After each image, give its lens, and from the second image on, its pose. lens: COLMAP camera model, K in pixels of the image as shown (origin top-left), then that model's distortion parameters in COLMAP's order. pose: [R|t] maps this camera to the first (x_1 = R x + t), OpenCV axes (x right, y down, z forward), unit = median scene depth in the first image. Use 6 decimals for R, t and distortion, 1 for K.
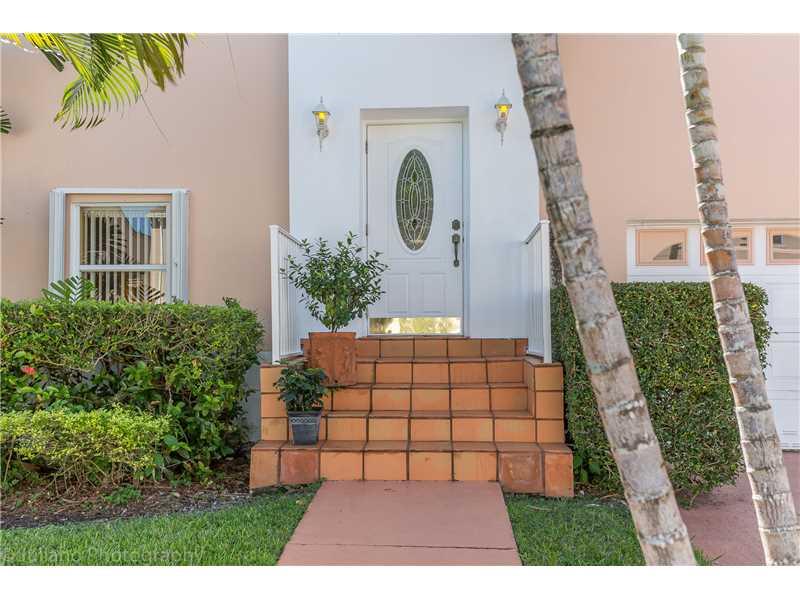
lens RADIAL K [[928.0, 0, 400.0], [0, 928.0, 300.0], [0, 0, 1]] dist [0.000514, 0.000403]
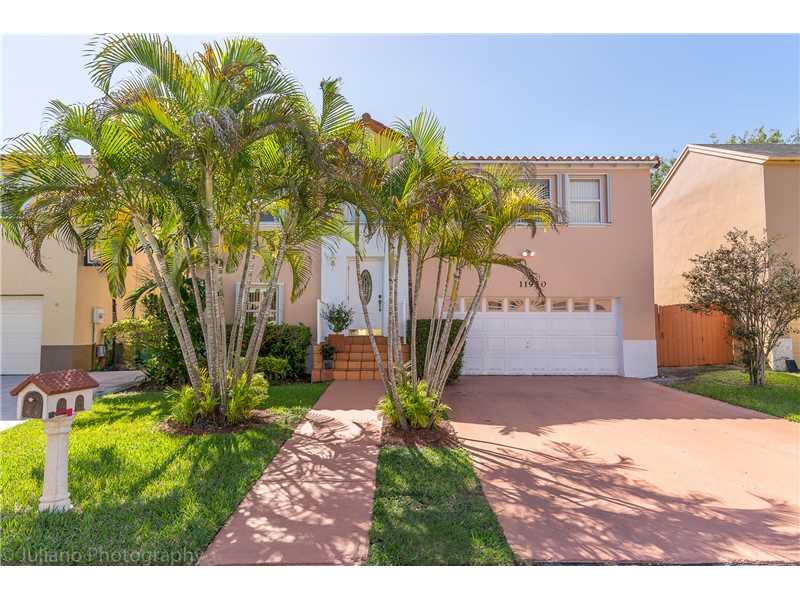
lens RADIAL K [[543.7, 0, 400.0], [0, 543.7, 300.0], [0, 0, 1]] dist [0.006304, 0.003136]
pose [[0.998492, 0.005622, 0.054611, 0.037132], [-0.003857, 0.999468, -0.032371, -0.020341], [-0.054764, 0.032112, 0.997983, -0.802010]]
